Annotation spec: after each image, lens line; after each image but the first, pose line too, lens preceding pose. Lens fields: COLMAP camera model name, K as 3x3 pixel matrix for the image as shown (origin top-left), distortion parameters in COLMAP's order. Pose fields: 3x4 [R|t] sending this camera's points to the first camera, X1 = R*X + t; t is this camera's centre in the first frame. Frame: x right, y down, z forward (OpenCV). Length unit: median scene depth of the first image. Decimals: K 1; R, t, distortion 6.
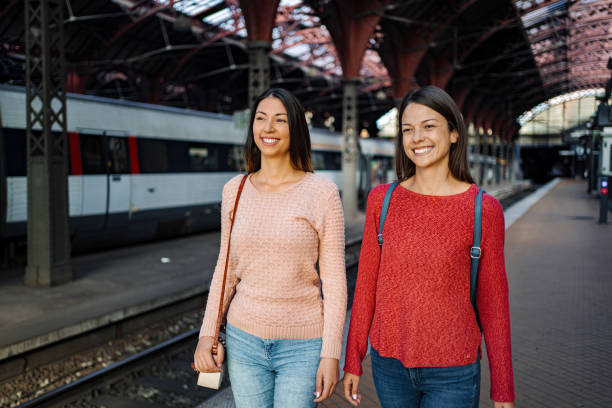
lens RADIAL K [[615.3, 0, 306.0], [0, 615.3, 204.0], [0, 0, 1]] dist [-0.009999, 0.036172]
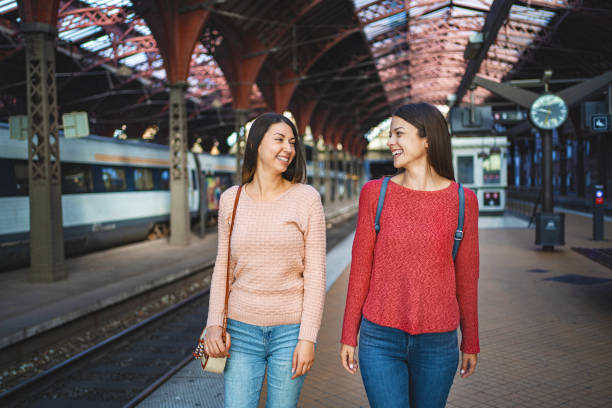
lens RADIAL K [[615.3, 0, 306.0], [0, 615.3, 204.0], [0, 0, 1]] dist [-0.009999, 0.036172]
pose [[0.973209, -0.029997, 0.227957, 0.037208], [0.036730, 0.999004, -0.025352, -0.005414], [-0.226969, 0.033046, 0.973341, 0.104723]]
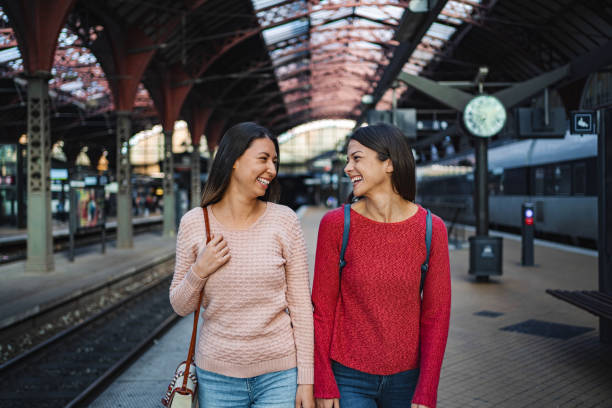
lens RADIAL K [[615.3, 0, 306.0], [0, 615.3, 204.0], [0, 0, 1]] dist [-0.009999, 0.036172]
pose [[0.922456, -0.015415, 0.385794, 0.064716], [0.034177, 0.998540, -0.041822, -0.011361], [-0.384586, 0.051765, 0.921637, 0.191773]]
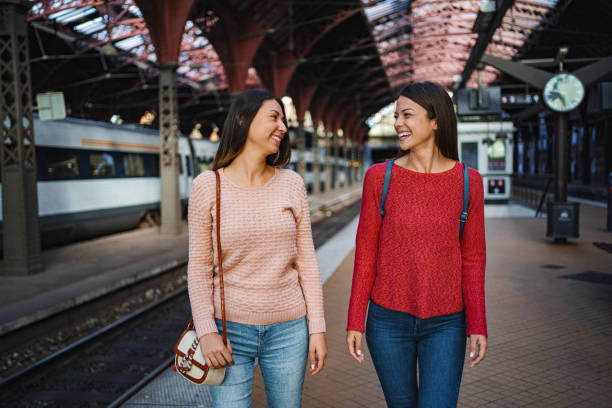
lens RADIAL K [[615.3, 0, 306.0], [0, 615.3, 204.0], [0, 0, 1]] dist [-0.009999, 0.036172]
pose [[0.973820, -0.032430, 0.224995, 0.049303], [0.034176, 0.999408, -0.003869, -0.007007], [-0.224736, 0.011457, 0.974352, 0.134464]]
